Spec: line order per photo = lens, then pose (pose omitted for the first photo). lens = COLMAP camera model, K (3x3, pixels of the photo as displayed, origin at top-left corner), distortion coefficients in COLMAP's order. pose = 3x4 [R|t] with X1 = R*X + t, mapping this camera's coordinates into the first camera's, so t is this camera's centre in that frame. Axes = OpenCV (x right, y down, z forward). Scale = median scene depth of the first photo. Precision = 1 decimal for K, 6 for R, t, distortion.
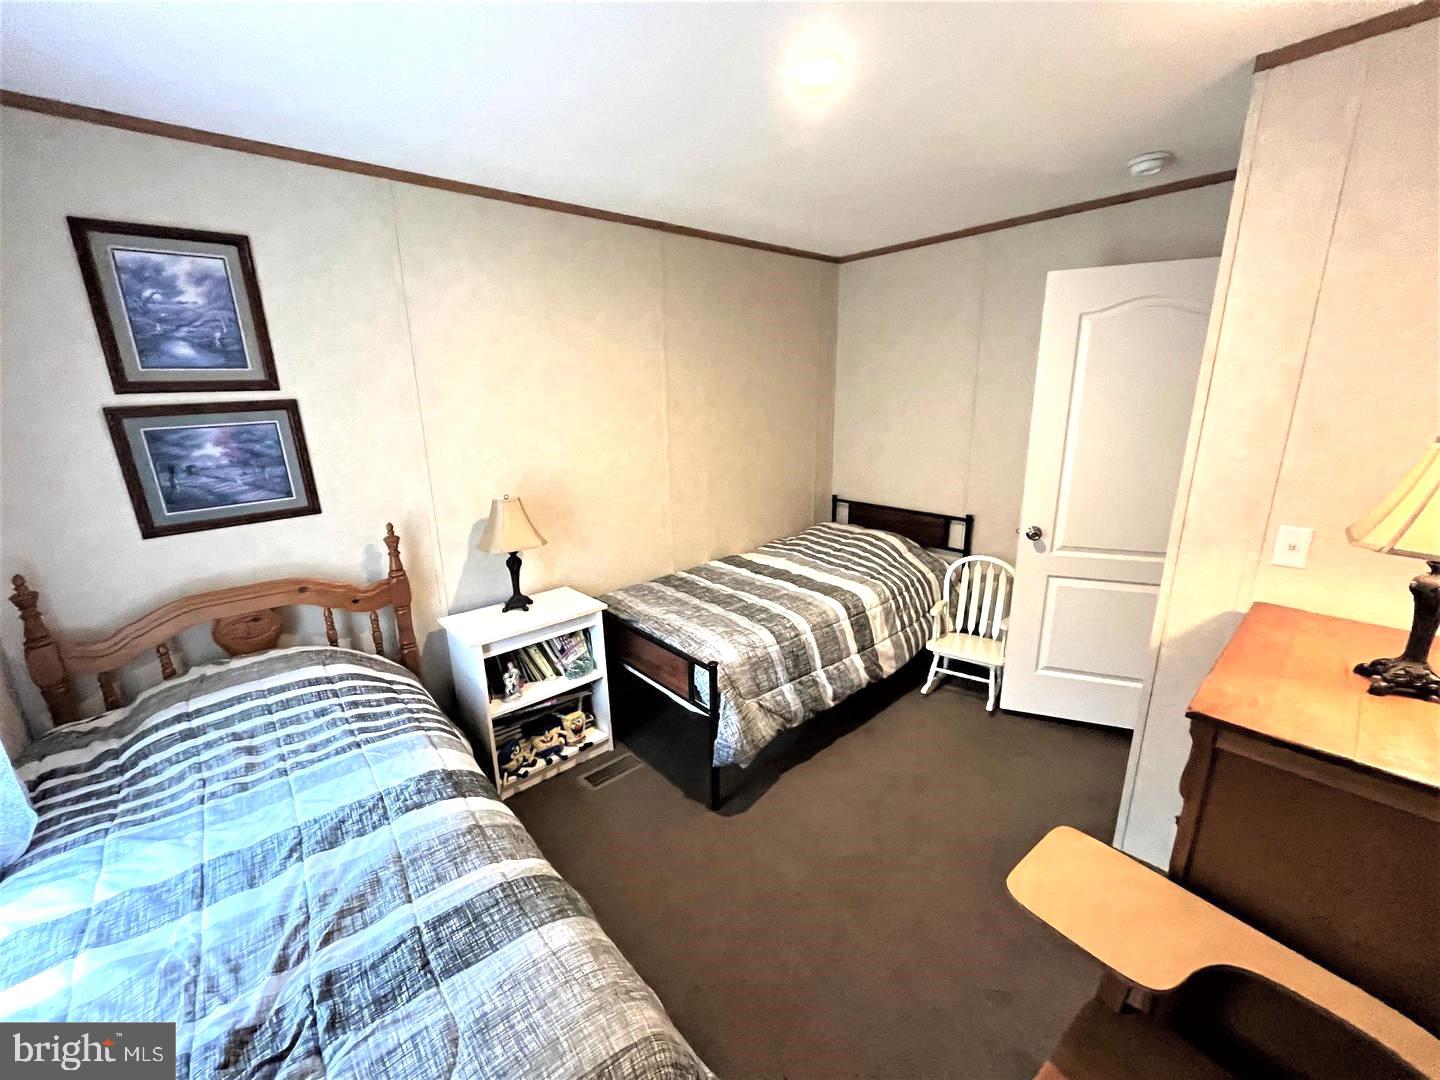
lens RADIAL K [[584.1, 0, 711.8], [0, 584.1, 544.2], [0, 0, 1]] dist [-0.002787, -0.000006]
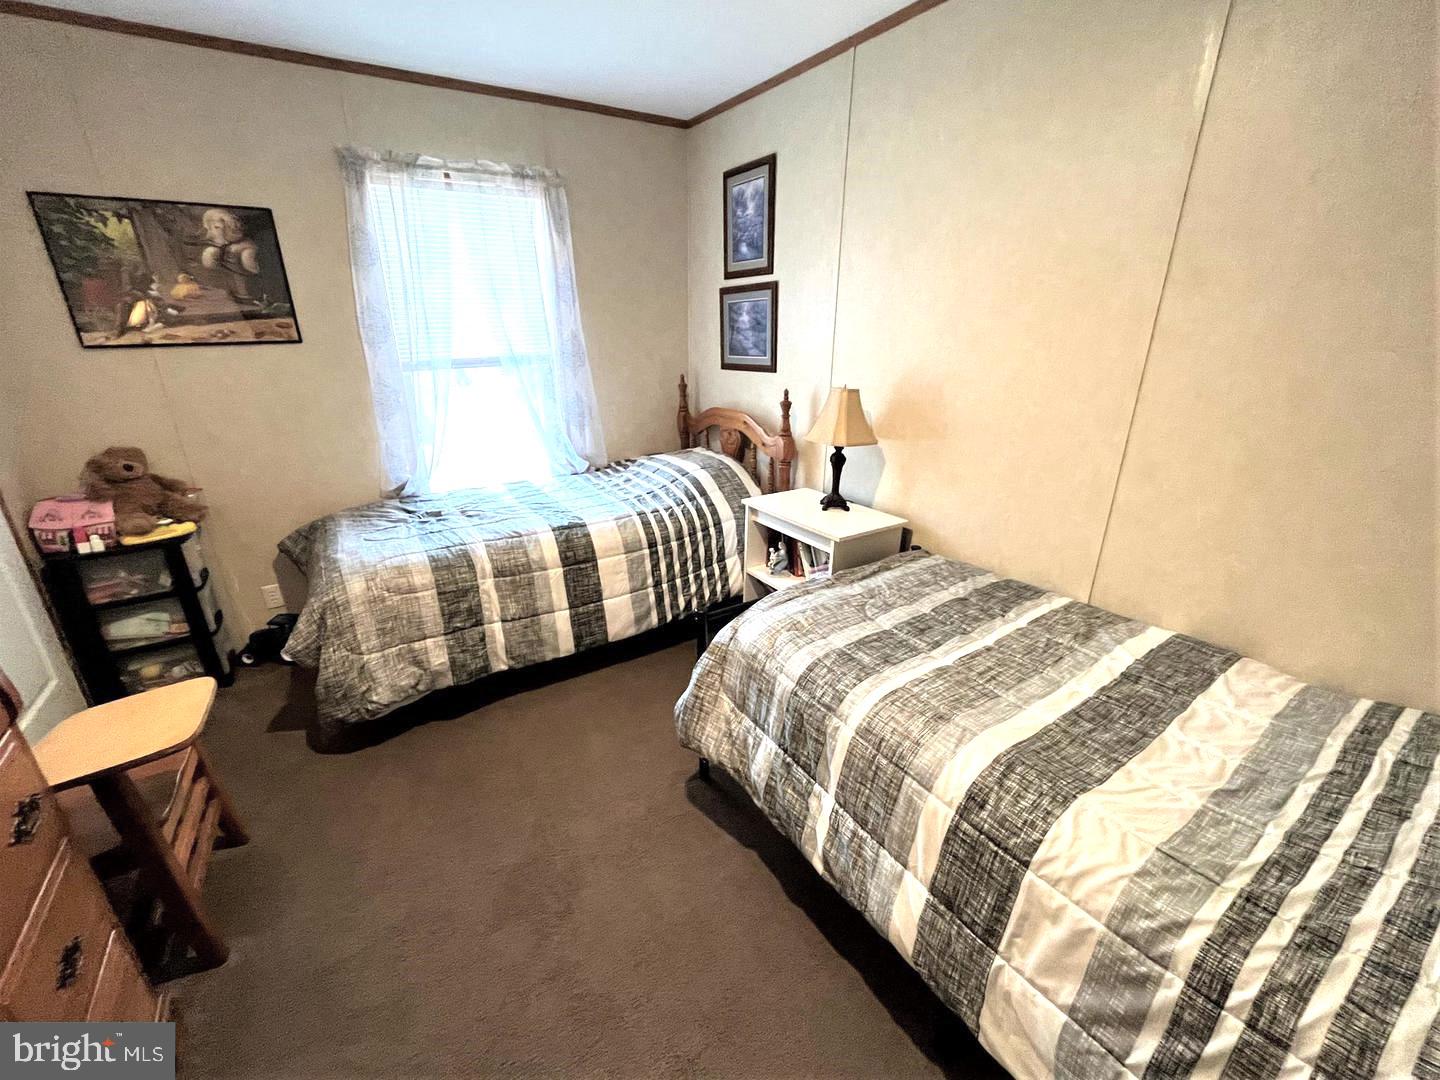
lens RADIAL K [[599.0, 0, 718.8], [0, 599.0, 545.3], [0, 0, 1]] dist [-0.001956, -0.000030]
pose [[-0.134278, 0.366744, -0.920580, 0.698052], [-0.245890, 0.887608, 0.389475, -0.193746], [0.959952, 0.278660, -0.029008, 0.983235]]
